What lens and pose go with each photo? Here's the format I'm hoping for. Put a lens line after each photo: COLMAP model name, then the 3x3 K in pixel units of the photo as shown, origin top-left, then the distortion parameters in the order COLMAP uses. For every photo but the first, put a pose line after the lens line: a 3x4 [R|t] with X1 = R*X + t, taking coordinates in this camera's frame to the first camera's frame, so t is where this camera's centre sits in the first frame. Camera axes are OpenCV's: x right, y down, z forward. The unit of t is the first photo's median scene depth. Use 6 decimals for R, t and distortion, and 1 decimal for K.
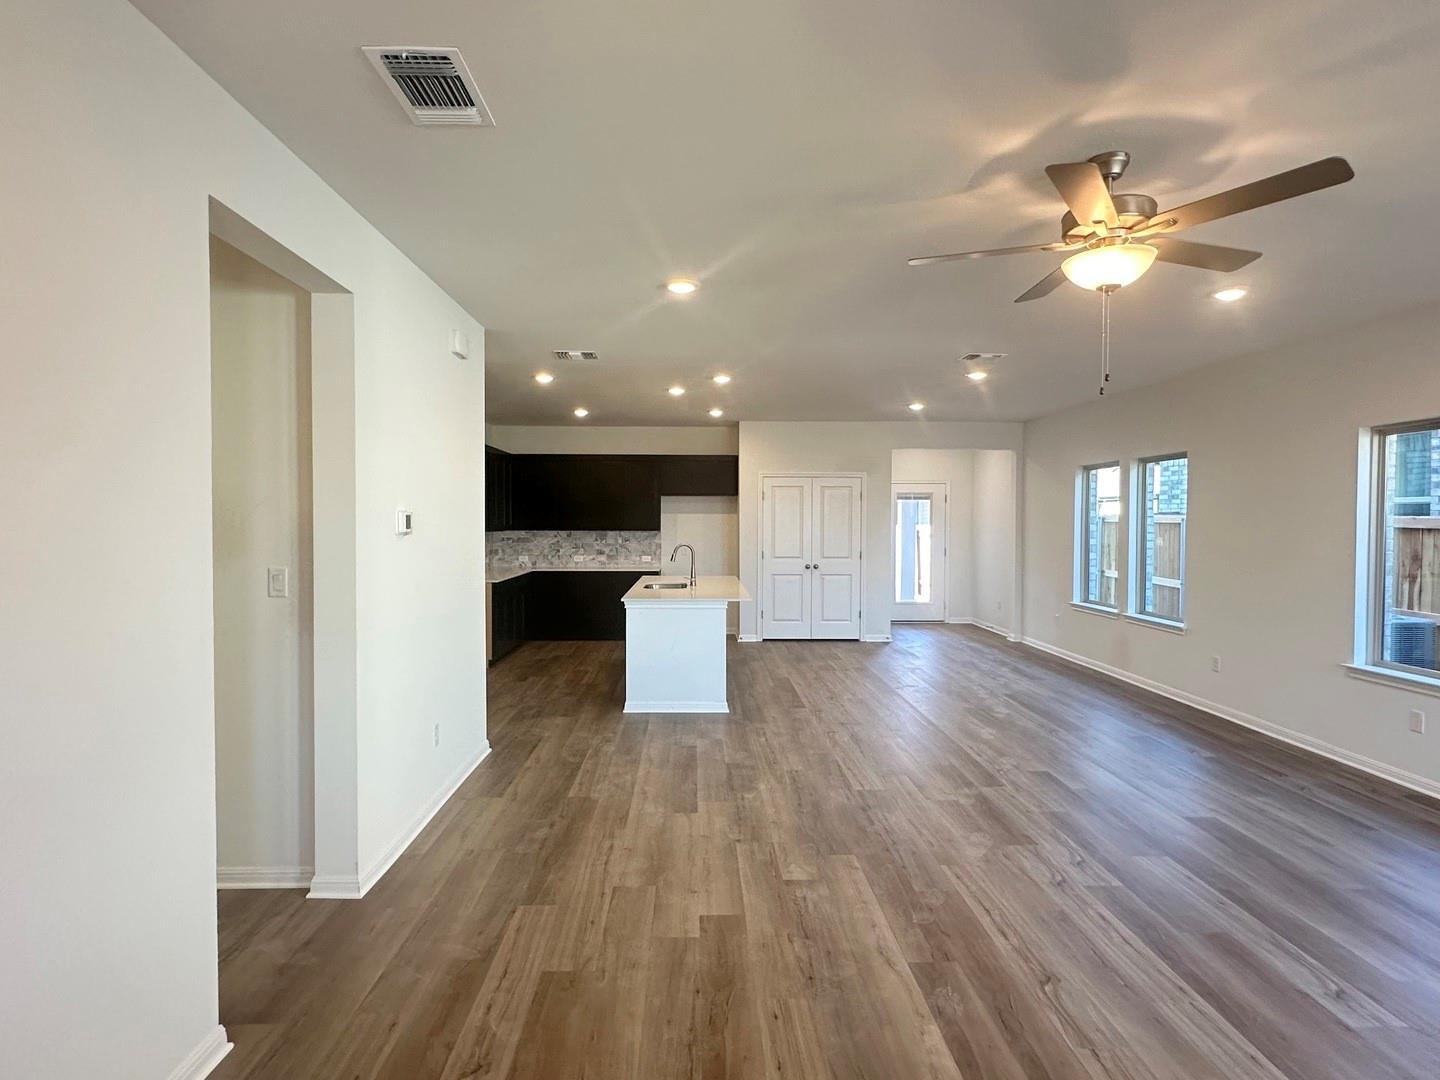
lens RADIAL K [[803.0, 0, 720.0], [0, 803.0, 540.0], [0, 0, 1]] dist [0.002224, 0.000957]
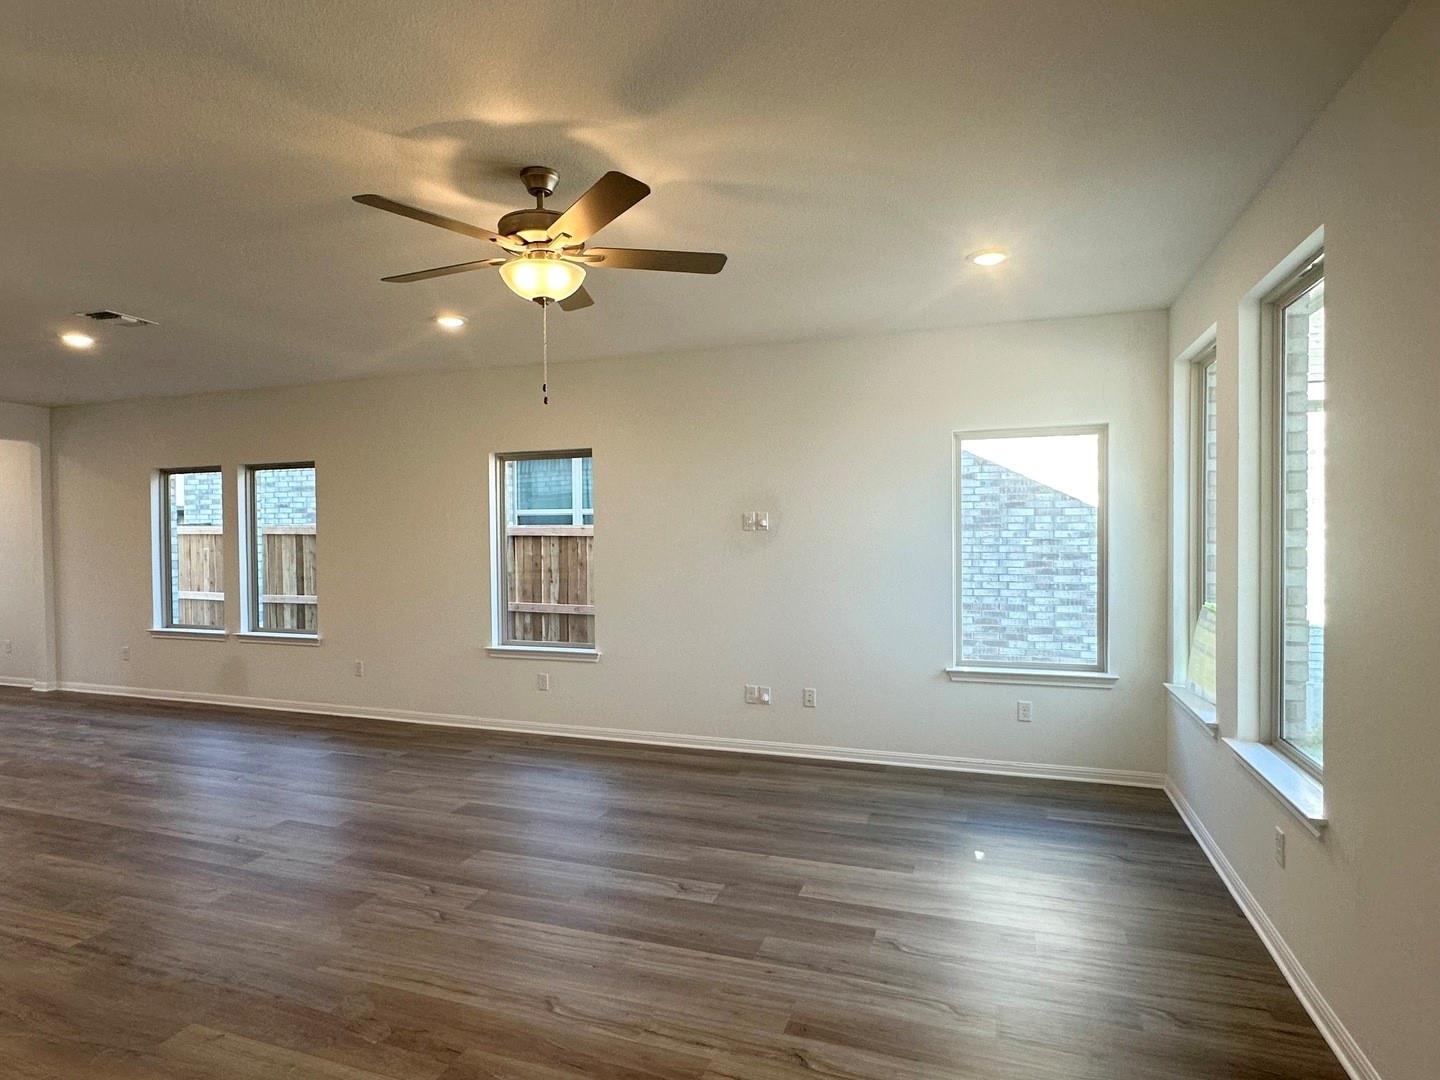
lens RADIAL K [[795.9, 0, 715.8], [0, 795.9, 542.0], [0, 0, 1]] dist [-0.002163, 0.000052]
pose [[0.360461, -0.023345, 0.932482, -0.286255], [0.034836, 0.999326, 0.011552, -0.008186], [-0.932124, 0.028320, 0.361031, 0.326399]]
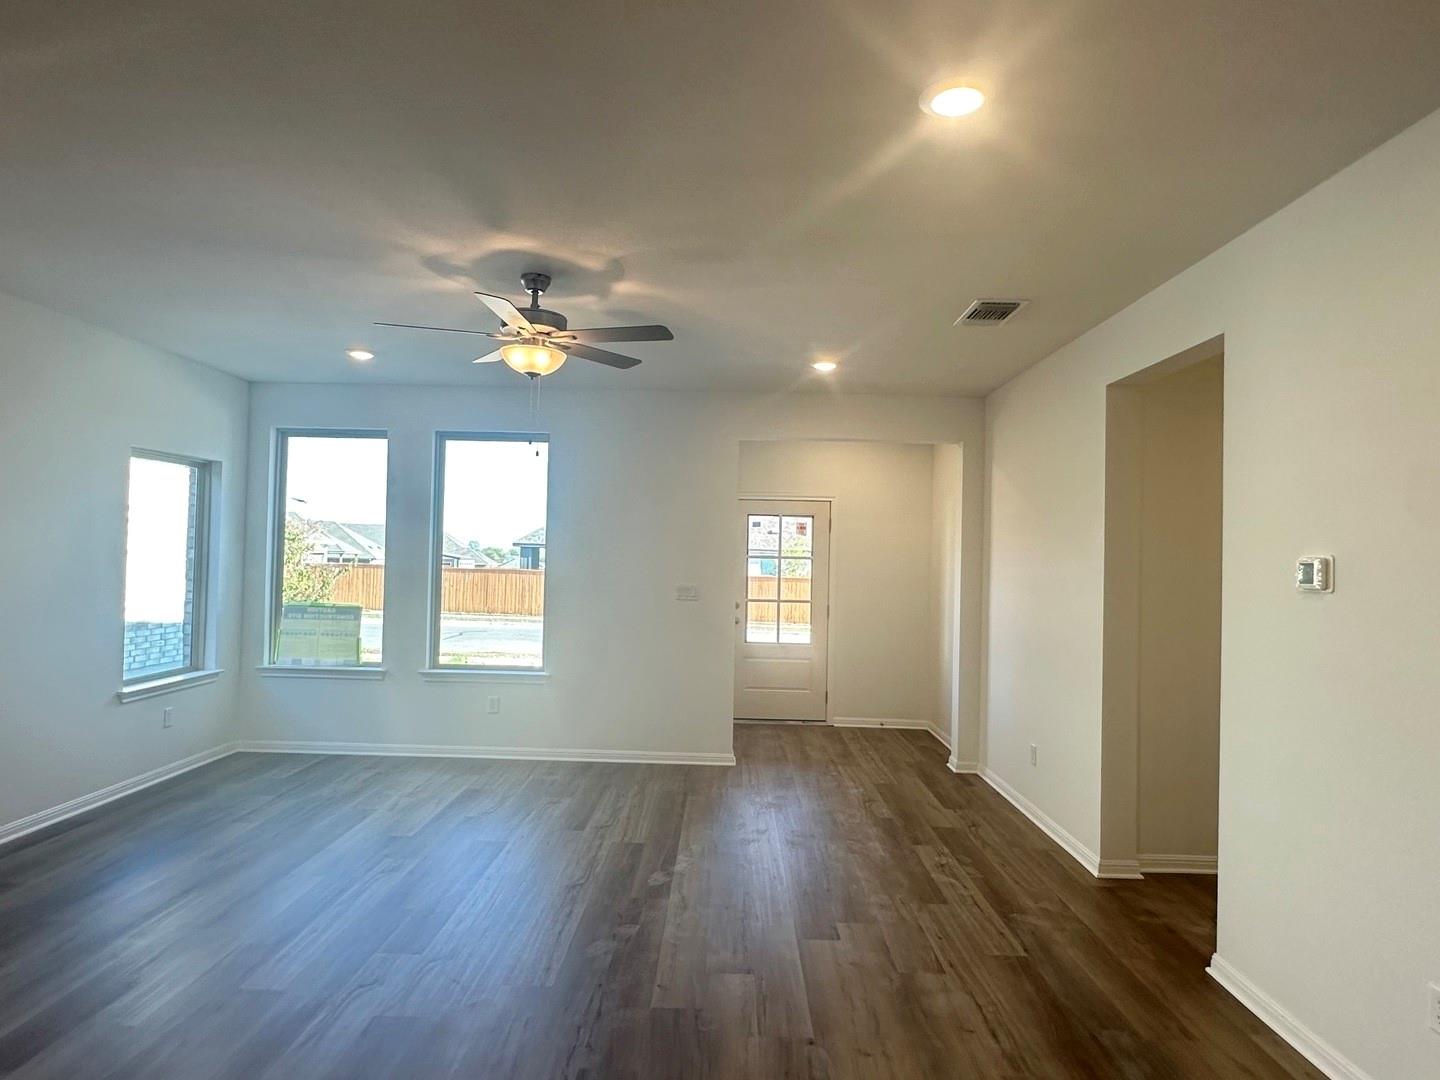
lens RADIAL K [[803.0, 0, 720.0], [0, 803.0, 540.0], [0, 0, 1]] dist [0.002224, 0.000957]
pose [[-0.998440, -0.026989, 0.048881, 0.077755], [-0.026993, 0.999635, 0.000596, -0.037791], [-0.048879, -0.000724, -0.998804, 1.700971]]
